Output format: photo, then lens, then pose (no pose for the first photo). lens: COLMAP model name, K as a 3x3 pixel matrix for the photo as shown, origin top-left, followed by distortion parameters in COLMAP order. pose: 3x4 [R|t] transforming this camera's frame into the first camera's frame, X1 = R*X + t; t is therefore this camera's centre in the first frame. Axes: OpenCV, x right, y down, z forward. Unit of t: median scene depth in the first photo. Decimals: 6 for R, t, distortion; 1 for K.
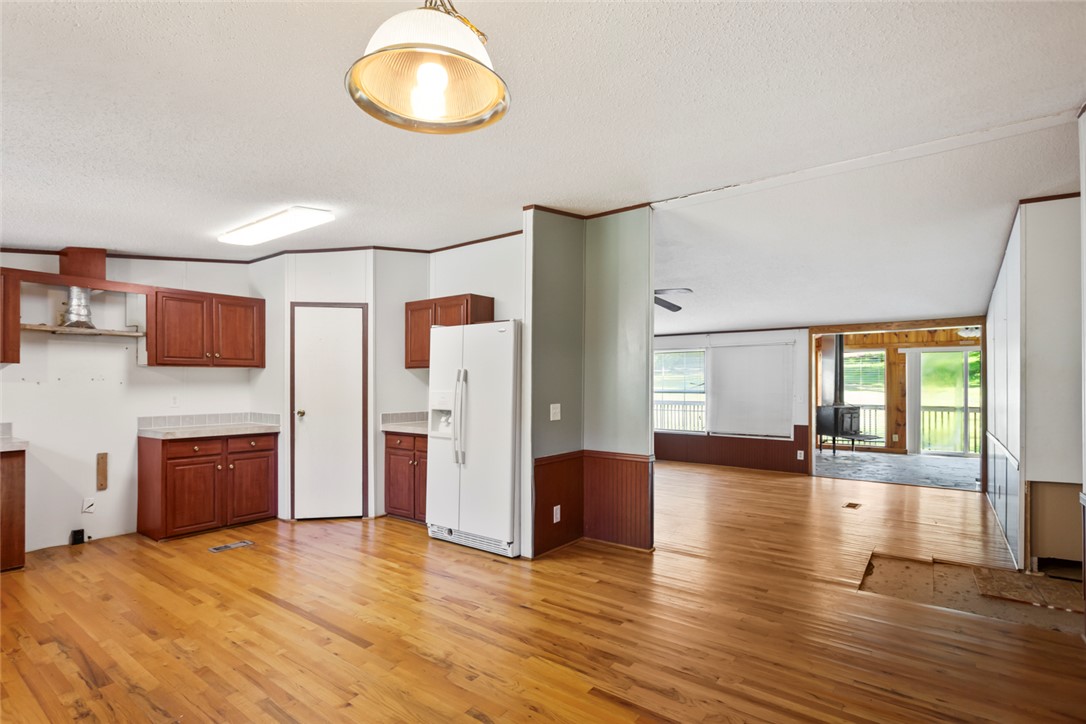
lens RADIAL K [[528.2, 0, 542.2], [0, 528.2, 378.5], [0, 0, 1]] dist [0.000535, 0.000121]
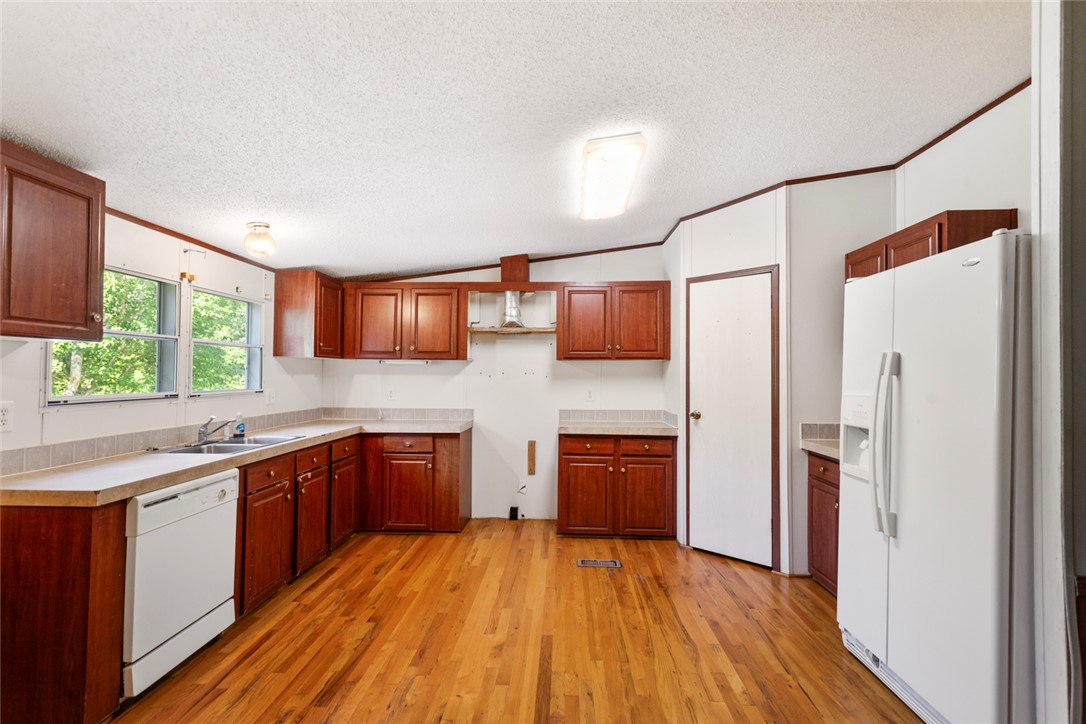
lens RADIAL K [[520.9, 0, 543.0], [0, 520.9, 362.0], [0, 0, 1]] dist [0.000471, 0.000483]
pose [[0.560255, -0.020114, -0.828076, 0.075392], [0.002465, 0.999741, -0.022617, 0.002752], [0.828317, 0.010630, 0.560160, 0.404365]]
